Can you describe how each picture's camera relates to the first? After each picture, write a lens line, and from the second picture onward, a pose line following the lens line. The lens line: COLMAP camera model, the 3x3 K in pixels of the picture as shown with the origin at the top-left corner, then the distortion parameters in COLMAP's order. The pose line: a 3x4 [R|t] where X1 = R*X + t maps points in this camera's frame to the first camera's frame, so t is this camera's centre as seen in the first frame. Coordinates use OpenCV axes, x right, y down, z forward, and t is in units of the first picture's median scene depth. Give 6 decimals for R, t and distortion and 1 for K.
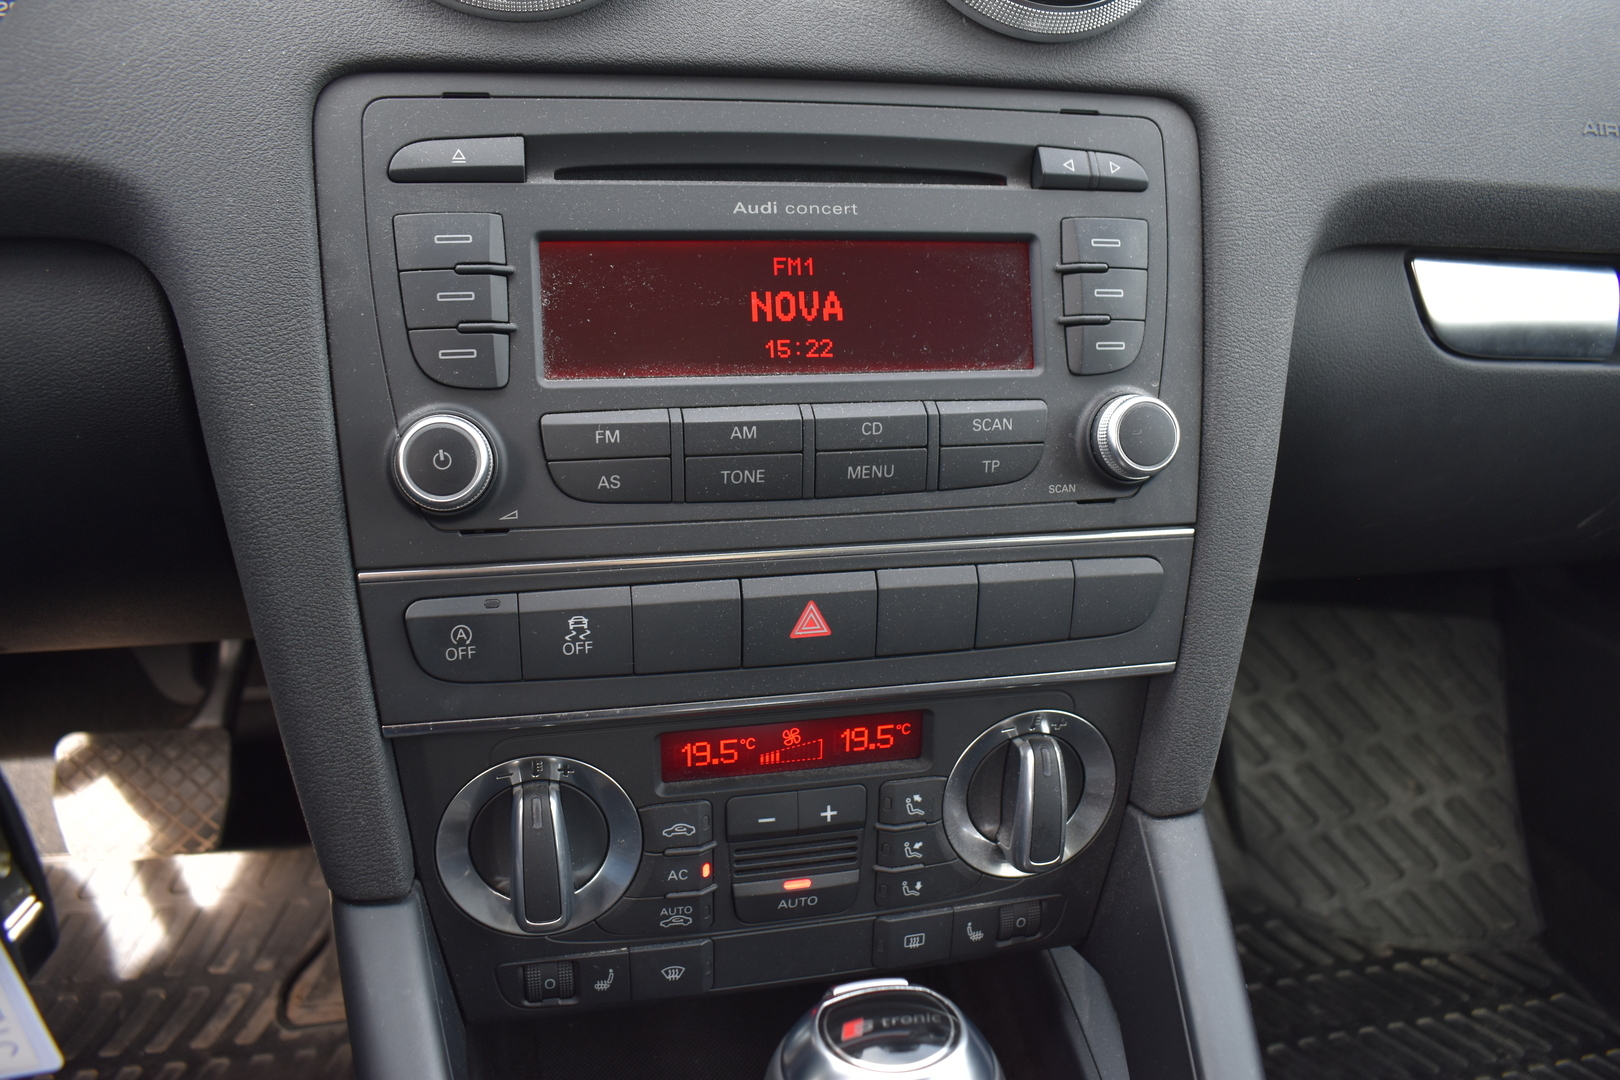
lens RADIAL K [[1259.1, 0, 810.1], [0, 1259.1, 542.5], [0, 0, 1]] dist [-0.080508, -0.000914]
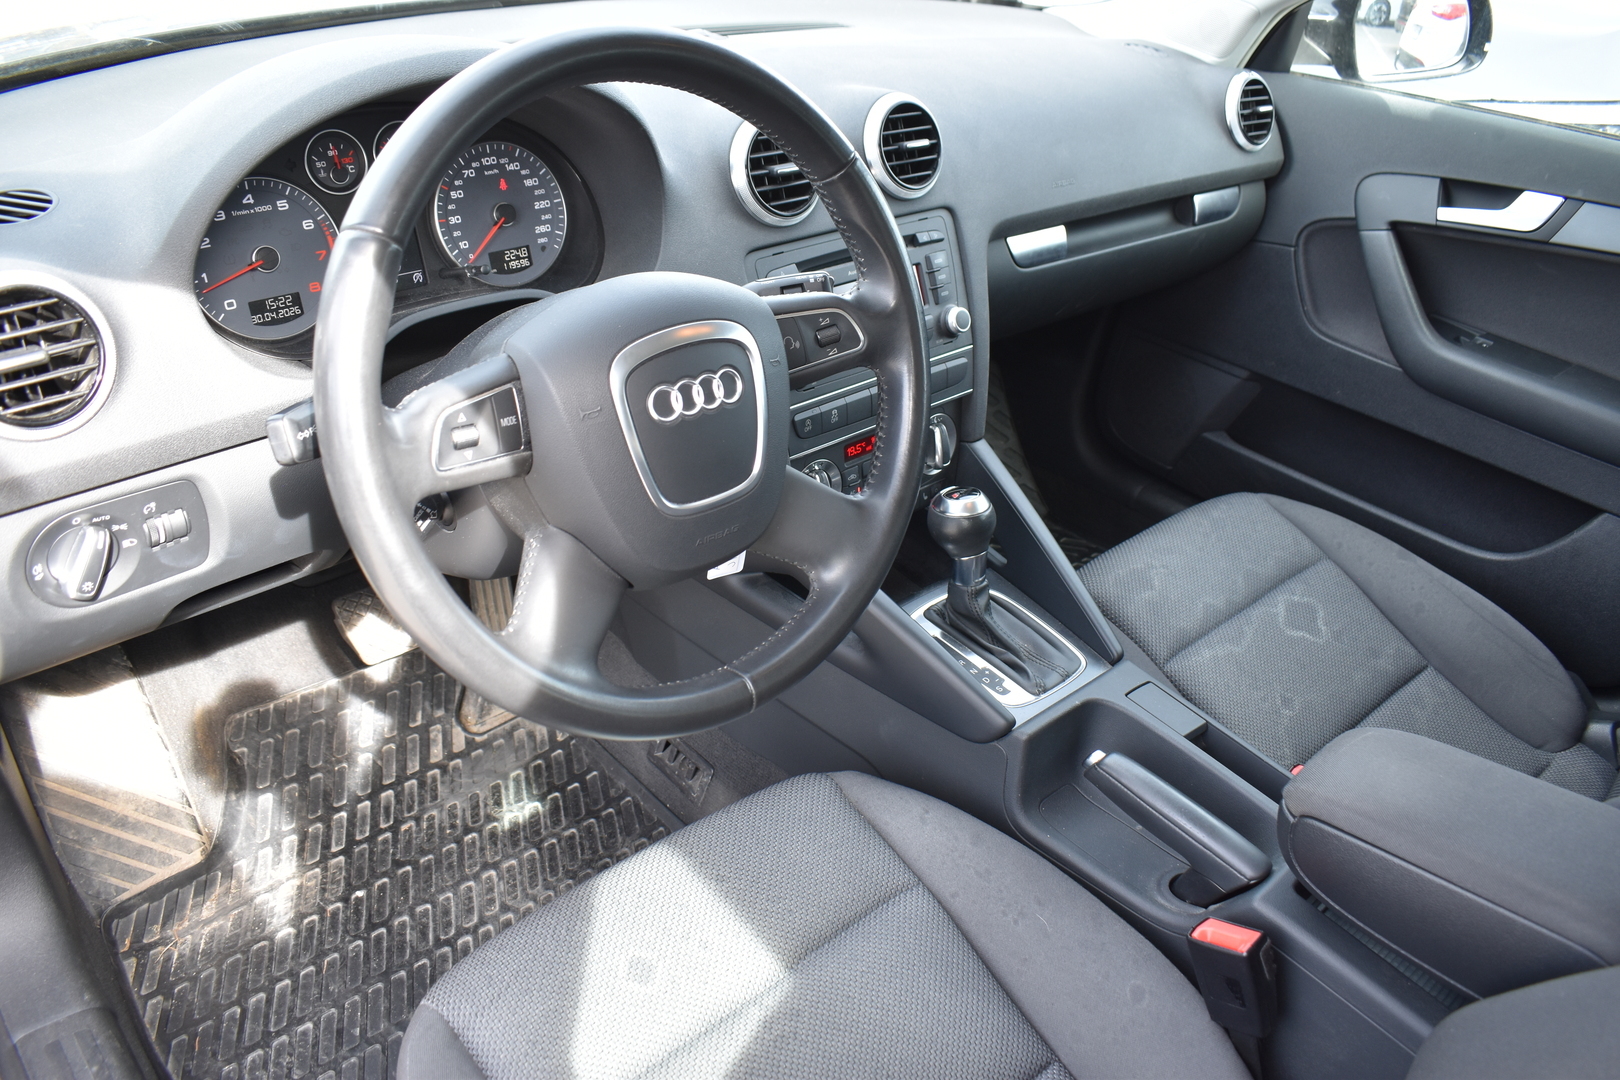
lens RADIAL K [[1259.1, 0, 812.1], [0, 1259.1, 539.9], [0, 0, 1]] dist [-0.080508, -0.000914]
pose [[0.874772, -0.259282, 0.409324, -1.457189], [0.203758, 0.963301, 0.174739, -0.173081], [-0.439609, -0.069454, 0.895500, -1.664435]]
